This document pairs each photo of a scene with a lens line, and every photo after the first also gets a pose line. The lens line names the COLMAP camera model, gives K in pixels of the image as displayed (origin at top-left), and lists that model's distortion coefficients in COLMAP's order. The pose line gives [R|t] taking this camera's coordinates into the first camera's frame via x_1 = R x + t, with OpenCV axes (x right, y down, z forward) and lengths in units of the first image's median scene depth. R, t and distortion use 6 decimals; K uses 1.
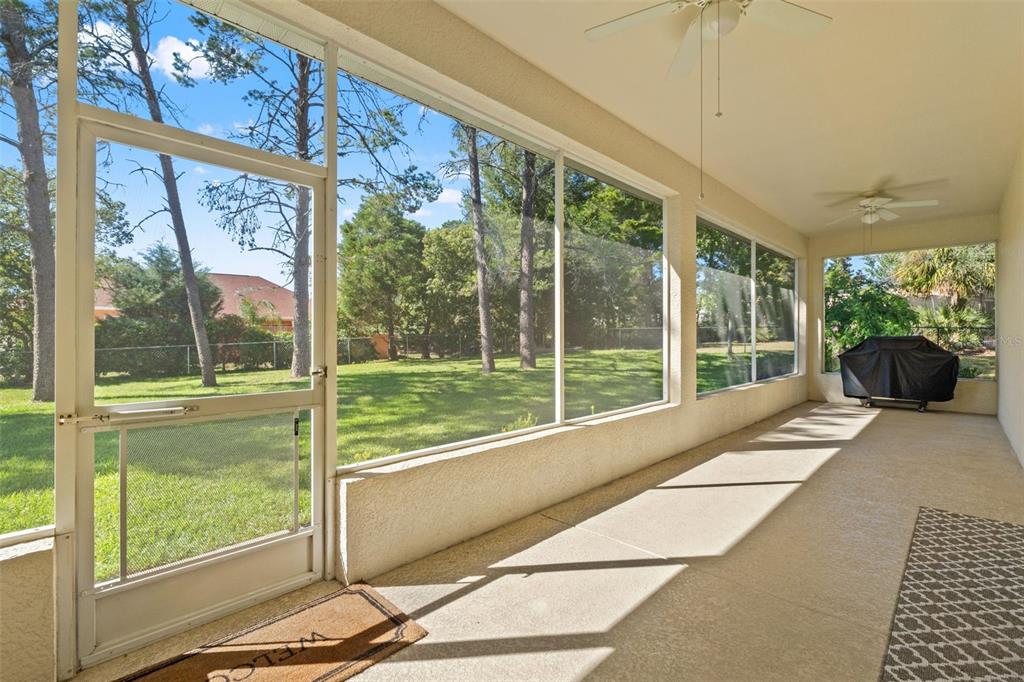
lens RADIAL K [[440.0, 0, 516.5], [0, 440.0, 338.4], [0, 0, 1]] dist [-0.001455, -0.000483]
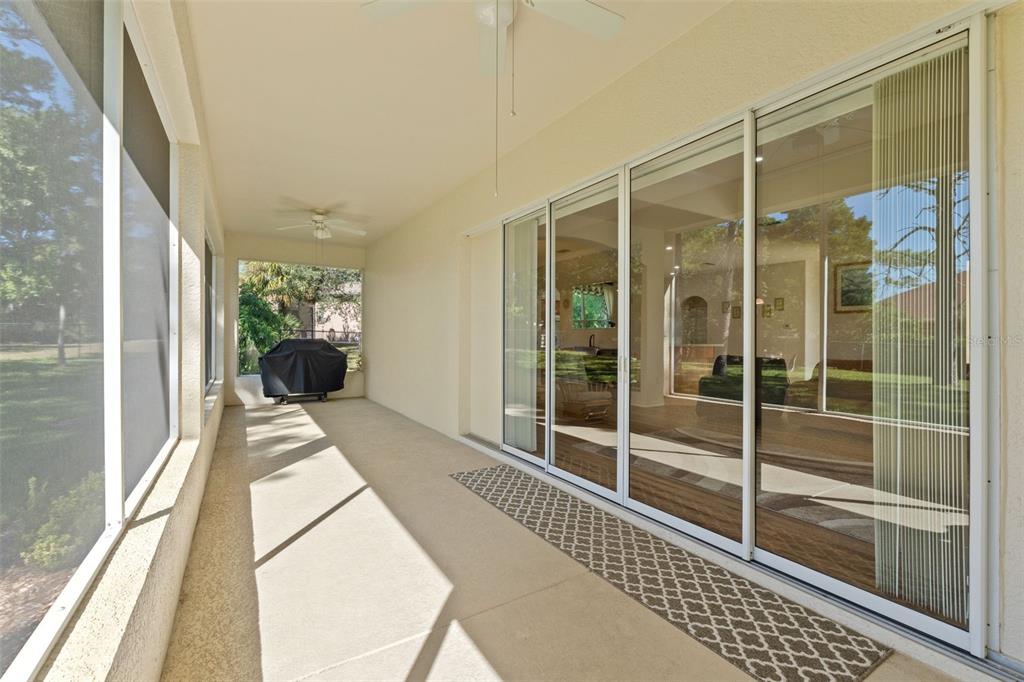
lens RADIAL K [[440.0, 0, 511.4], [0, 440.0, 339.0], [0, 0, 1]] dist [-0.001455, -0.000483]
pose [[0.251337, -0.002255, 0.967897, -0.147898], [-0.001660, 0.999995, 0.002761, -0.011277], [-0.967898, -0.002300, 0.251332, 0.254957]]
